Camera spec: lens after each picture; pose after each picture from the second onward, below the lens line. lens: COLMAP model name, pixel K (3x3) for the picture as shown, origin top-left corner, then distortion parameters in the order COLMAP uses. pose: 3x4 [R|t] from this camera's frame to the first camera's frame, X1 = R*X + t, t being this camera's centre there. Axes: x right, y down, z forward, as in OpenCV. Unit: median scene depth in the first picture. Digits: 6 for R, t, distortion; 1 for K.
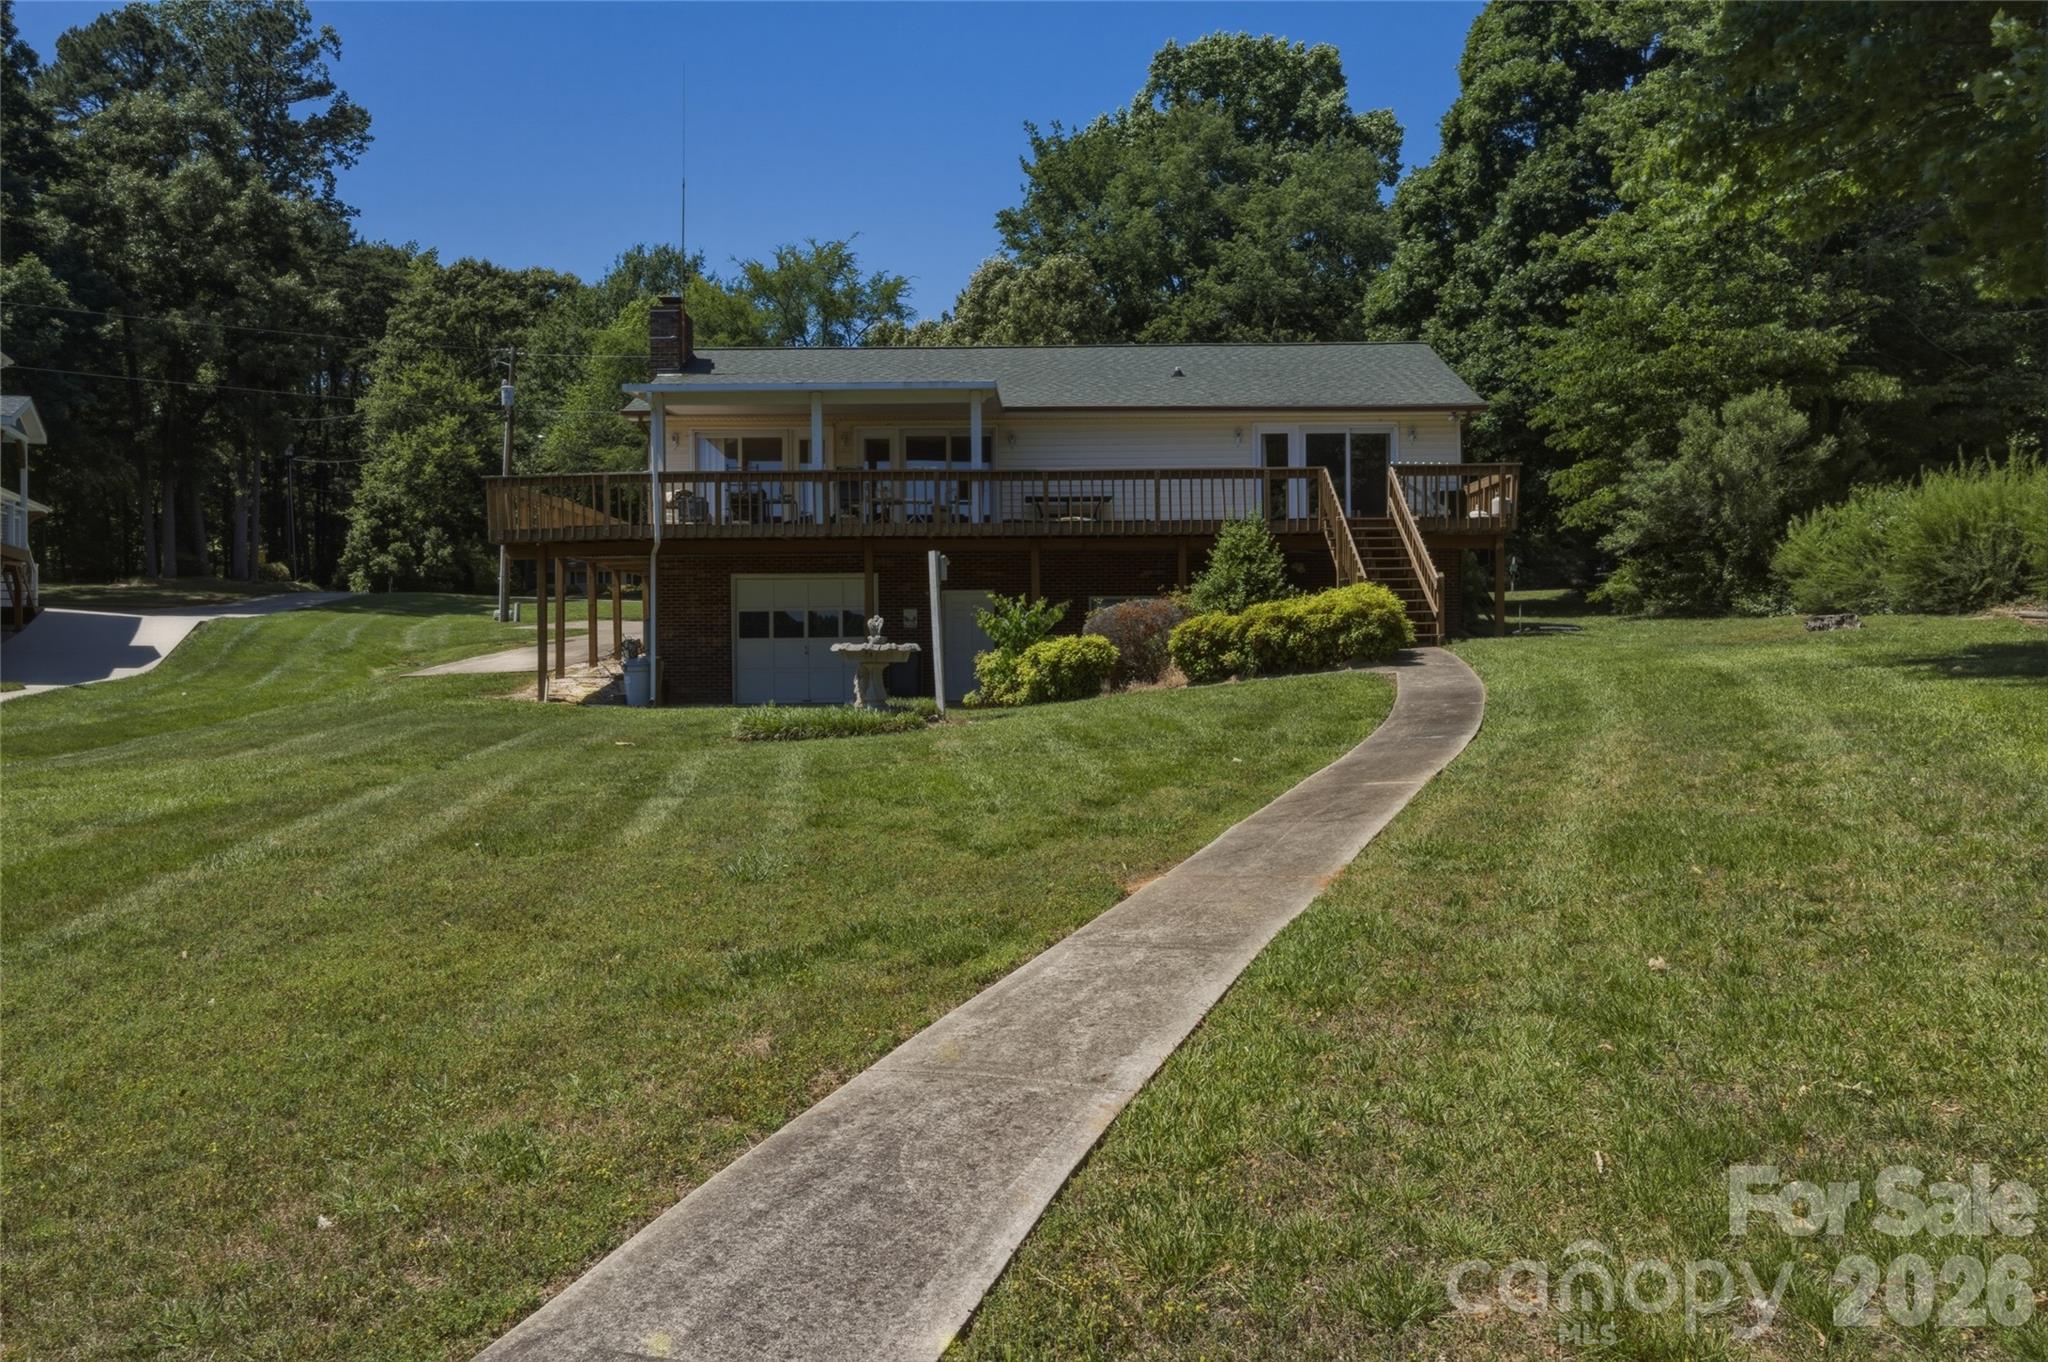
lens RADIAL K [[1587.5, 0, 1053.4], [0, 1587.5, 685.9], [0, 0, 1]] dist [-0.003323, -0.001338]
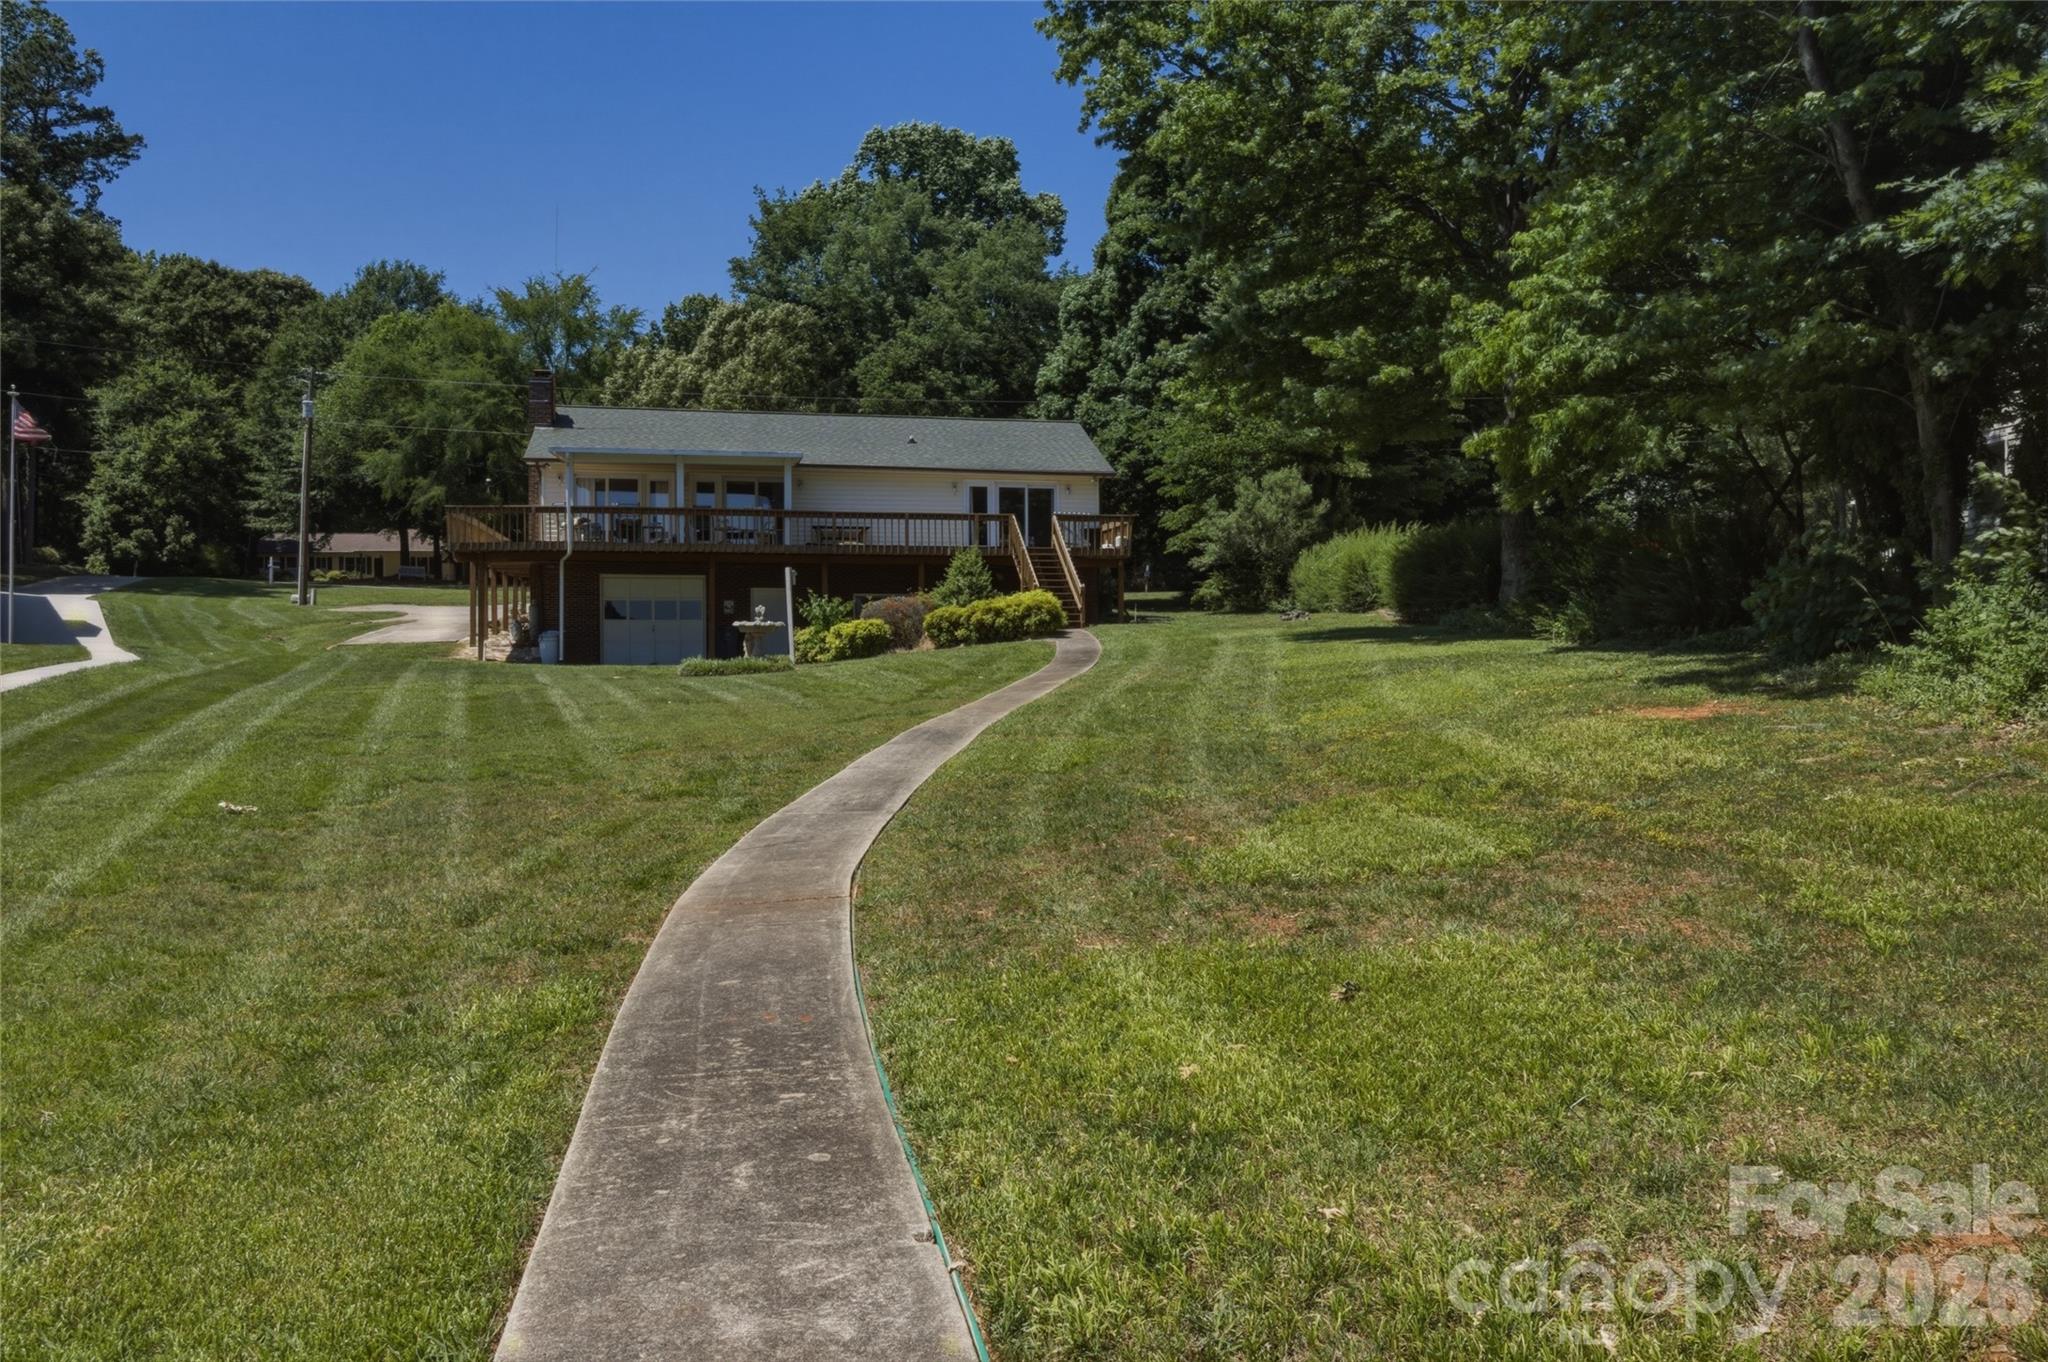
lens RADIAL K [[1587.5, 0, 1053.4], [0, 1587.5, 685.9], [0, 0, 1]] dist [-0.003323, -0.001338]
pose [[0.978465, 0.002704, 0.206396, -0.094873], [-0.003786, 0.999981, 0.004848, 0.020368], [-0.206379, -0.005525, 0.978457, -0.456424]]
